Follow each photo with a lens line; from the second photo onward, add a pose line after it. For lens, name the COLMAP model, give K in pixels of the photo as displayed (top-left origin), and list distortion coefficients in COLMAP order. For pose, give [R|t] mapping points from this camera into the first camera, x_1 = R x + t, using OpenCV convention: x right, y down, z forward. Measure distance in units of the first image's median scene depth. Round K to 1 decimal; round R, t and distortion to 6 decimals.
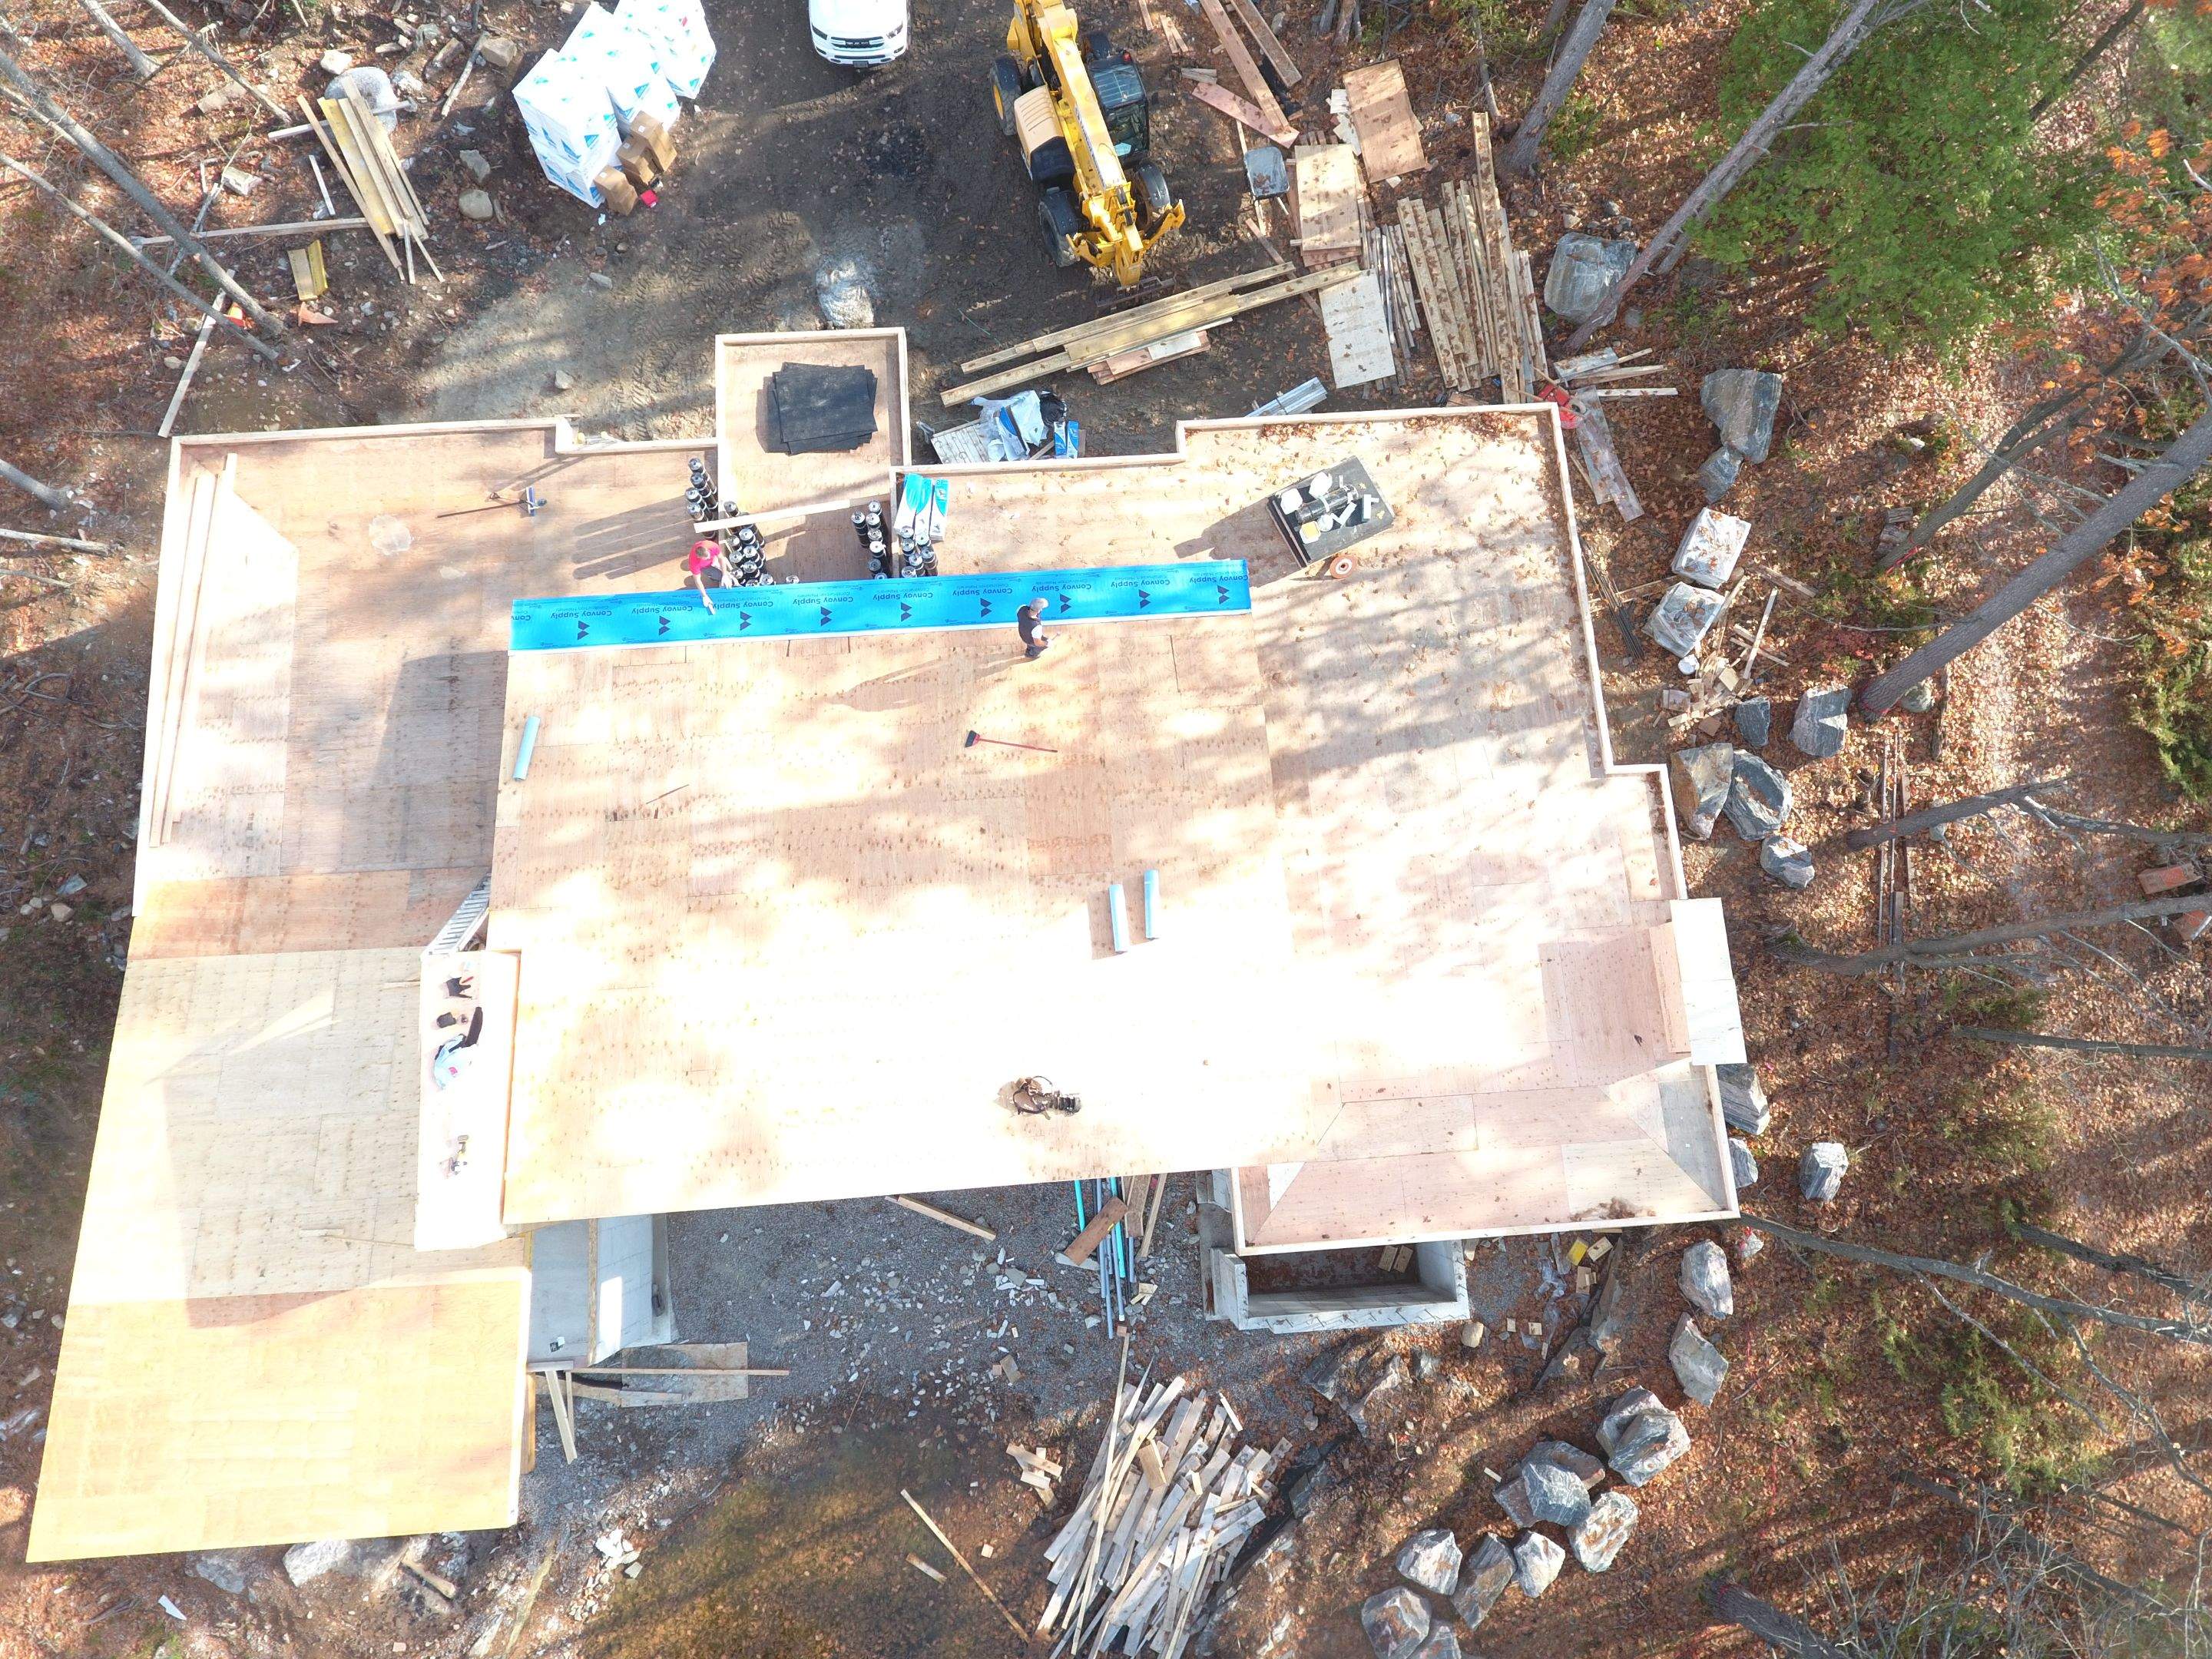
lens RADIAL K [[1362.5, 0, 1075.0], [0, 1362.5, 830.4], [0, 0, 1]] dist [0.002847, 0.000992]
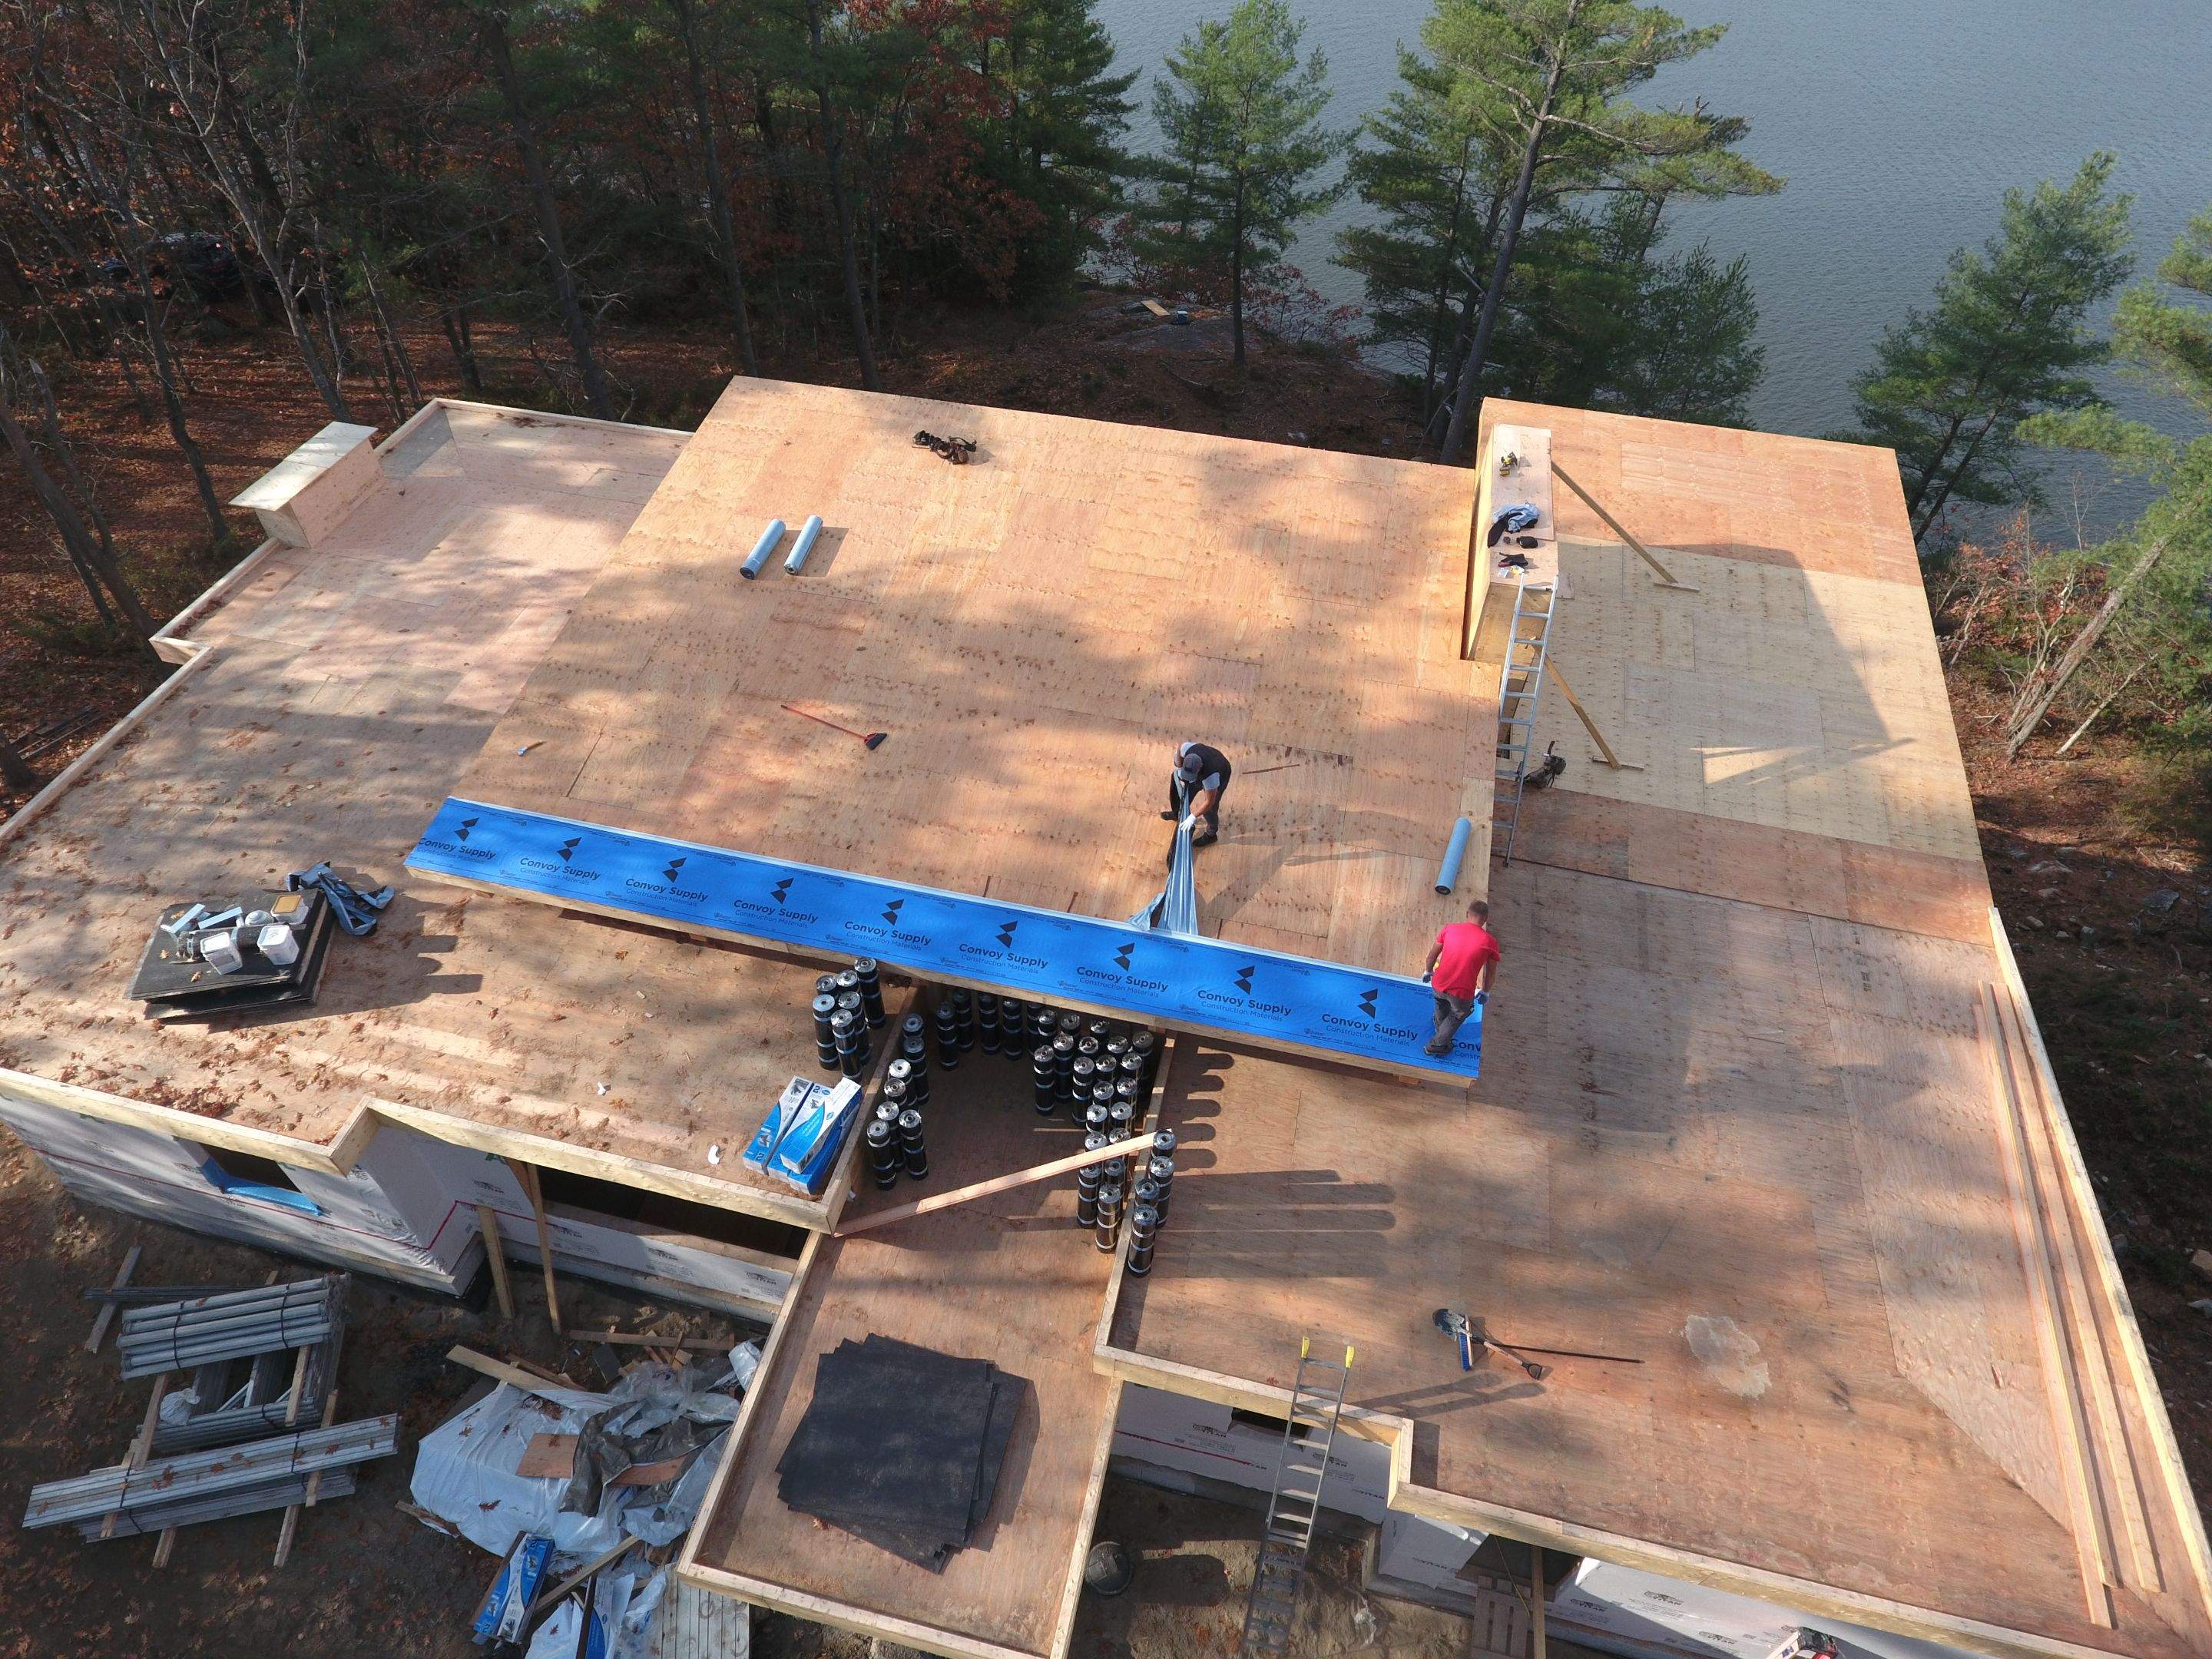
lens RADIAL K [[1401.6, 0, 1106.0], [0, 1401.6, 829.5], [0, 0, 1]] dist [-0.001006, -0.001180]
pose [[-0.959518, -0.216974, 0.179576, -0.320795], [0.268219, -0.509424, 0.817646, -0.638975], [-0.085928, 0.832712, 0.546998, 0.537853]]
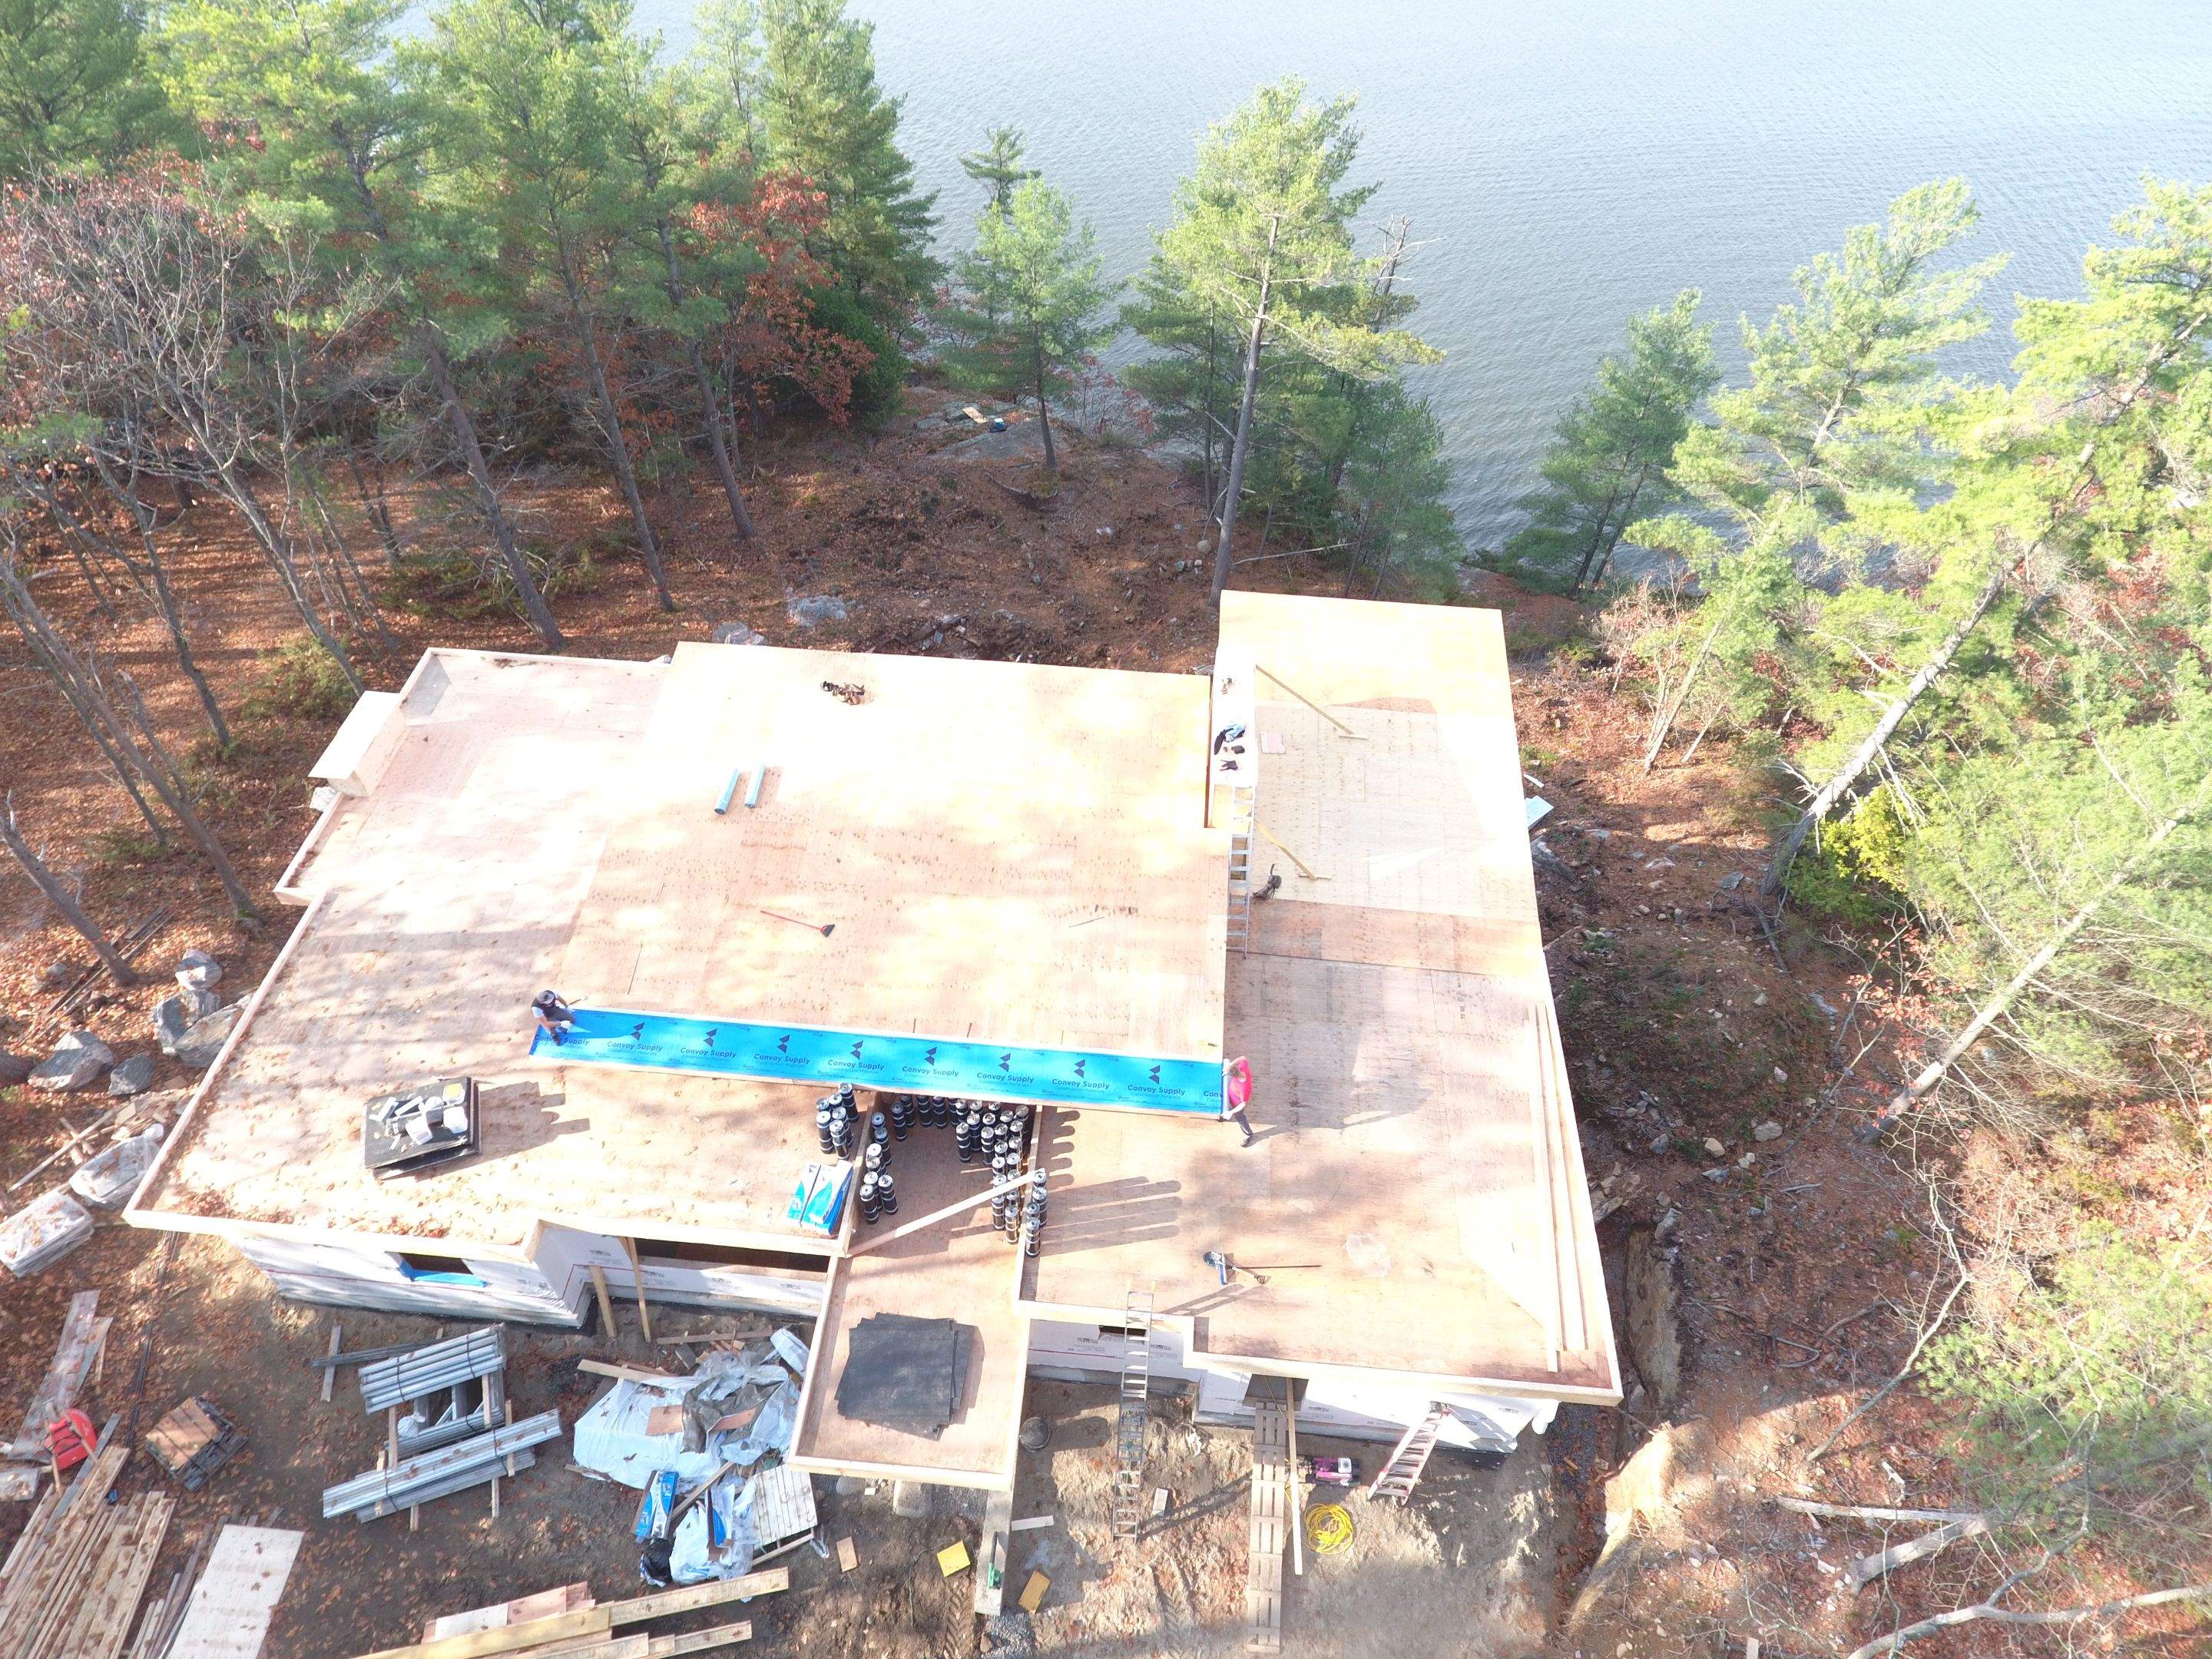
lens RADIAL K [[1377.7, 0, 1129.3], [0, 1377.7, 824.7], [0, 0, 1]] dist [0.002933, 0.000380]
pose [[-0.990490, -0.120045, 0.067224, -0.364314], [0.123401, -0.559032, 0.819912, -0.867456], [-0.060846, 0.820410, 0.568529, 0.209435]]
